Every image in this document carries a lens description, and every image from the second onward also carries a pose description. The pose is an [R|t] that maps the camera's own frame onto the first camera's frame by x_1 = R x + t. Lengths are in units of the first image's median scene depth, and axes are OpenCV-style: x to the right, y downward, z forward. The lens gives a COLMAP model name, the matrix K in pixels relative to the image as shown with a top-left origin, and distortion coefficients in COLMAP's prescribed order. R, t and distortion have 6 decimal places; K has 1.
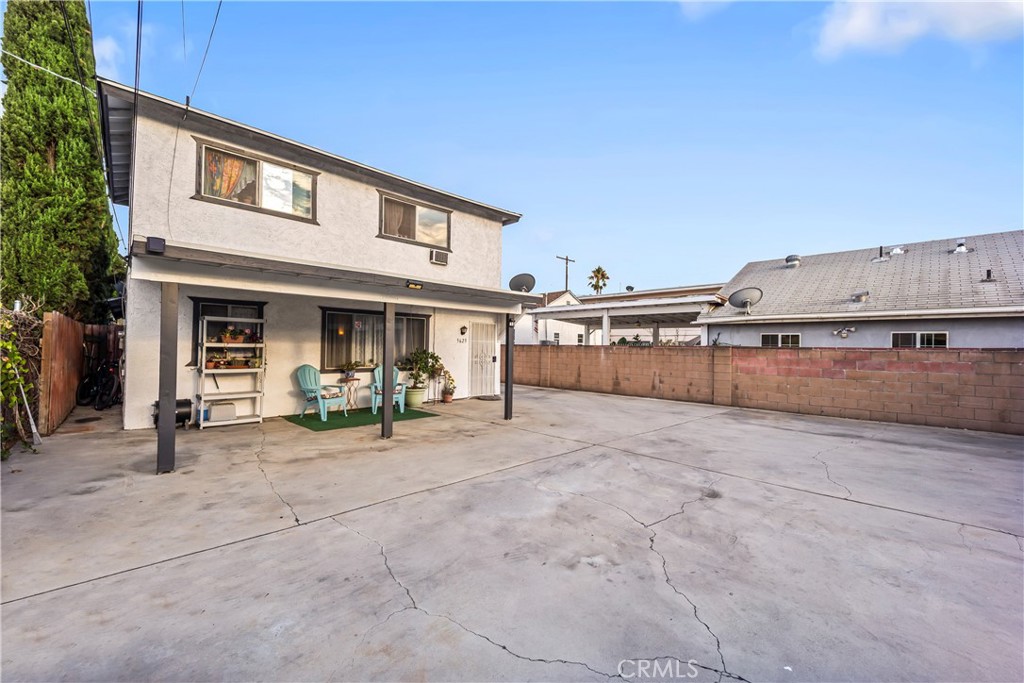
lens RADIAL K [[406.4, 0, 512.6], [0, 406.4, 339.2], [0, 0, 1]] dist [0.006780, -0.004110]
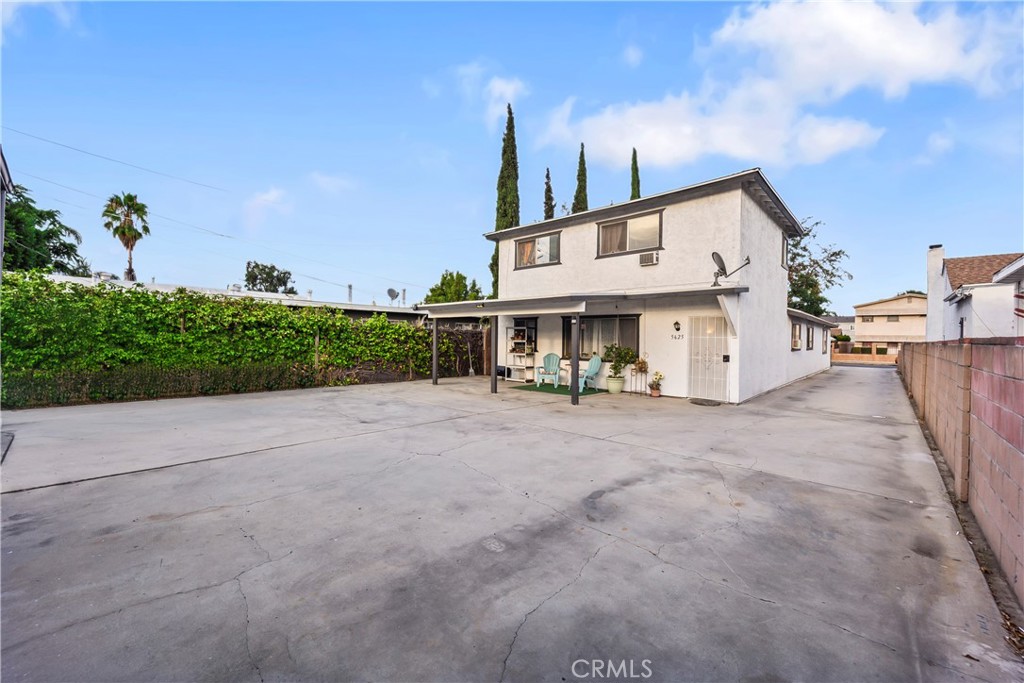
lens RADIAL K [[406.4, 0, 512.7], [0, 406.4, 344.4], [0, 0, 1]] dist [0.006780, -0.004110]
pose [[0.065457, 0.002741, -0.997852, 0.920259], [0.008460, 0.999959, 0.003302, 0.016951], [0.997820, -0.008658, 0.065431, 0.615606]]
